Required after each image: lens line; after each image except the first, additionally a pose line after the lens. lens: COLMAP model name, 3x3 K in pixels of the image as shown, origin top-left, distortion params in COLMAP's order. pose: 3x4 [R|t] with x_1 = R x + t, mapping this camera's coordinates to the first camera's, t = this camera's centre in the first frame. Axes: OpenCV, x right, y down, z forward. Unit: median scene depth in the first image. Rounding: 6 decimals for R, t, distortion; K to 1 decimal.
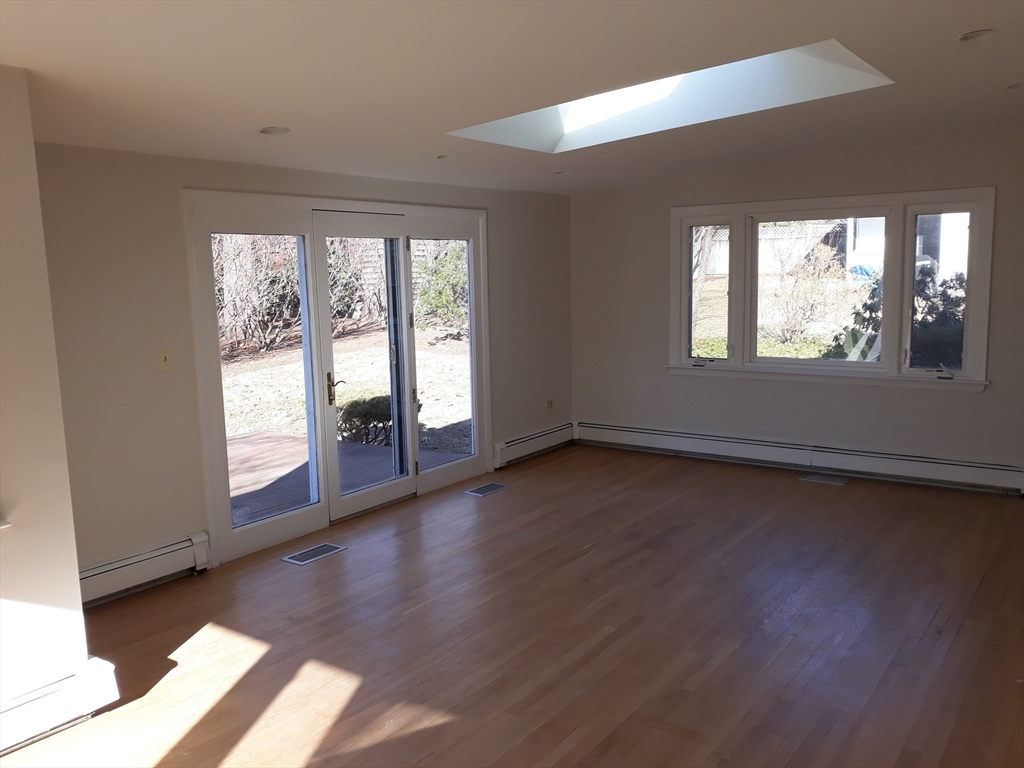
lens RADIAL K [[854.8, 0, 504.0], [0, 854.8, 383.1], [0, 0, 1]] dist [0.059275, -0.112662]
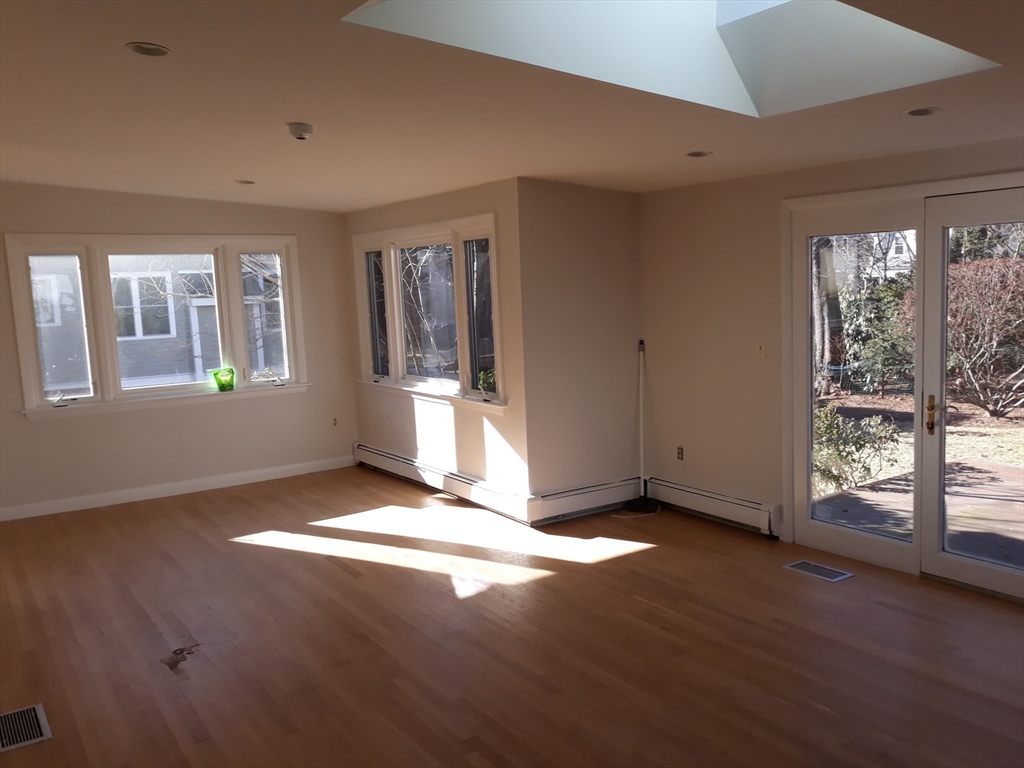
lens RADIAL K [[854.8, 0, 511.0], [0, 854.8, 386.7], [0, 0, 1]] dist [0.059275, -0.112662]
pose [[-0.341482, 0.143672, -0.928843, 0.626083], [-0.081553, 0.979991, 0.181566, -0.122625], [0.936344, 0.137751, -0.322932, 0.799790]]
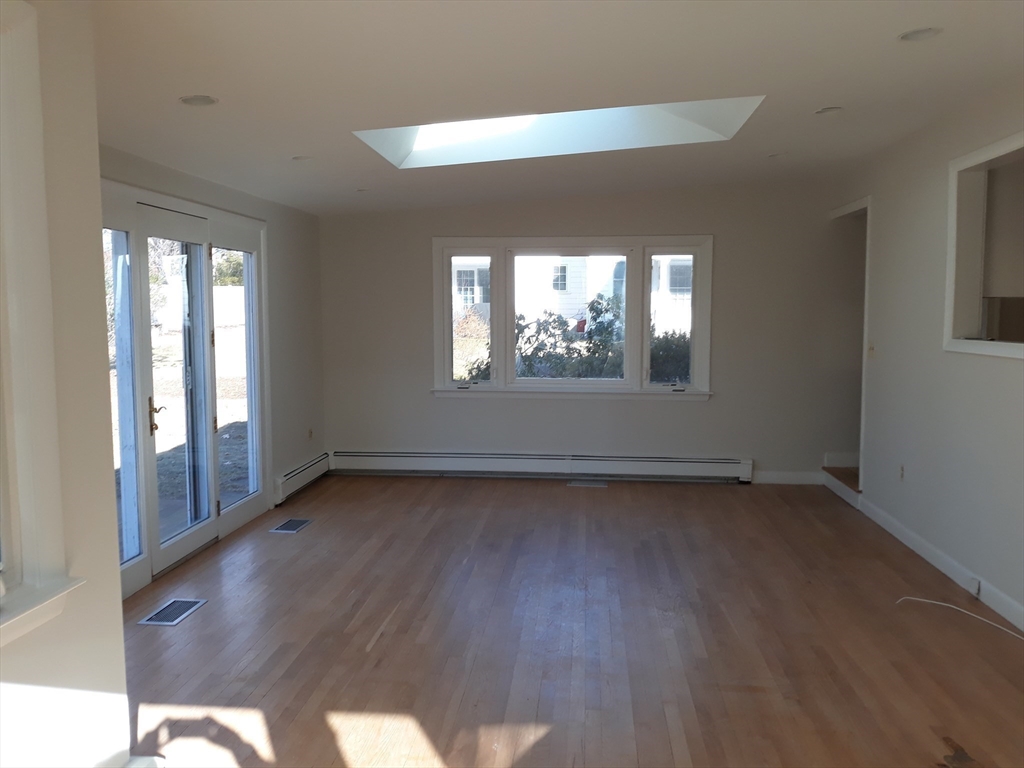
lens RADIAL K [[854.8, 0, 509.9], [0, 854.8, 379.5], [0, 0, 1]] dist [0.059275, -0.112662]
pose [[0.852530, -0.014040, 0.522490, -0.310303], [0.044765, 0.997928, -0.046225, 0.022897], [-0.520758, 0.062797, 0.851391, 0.092843]]
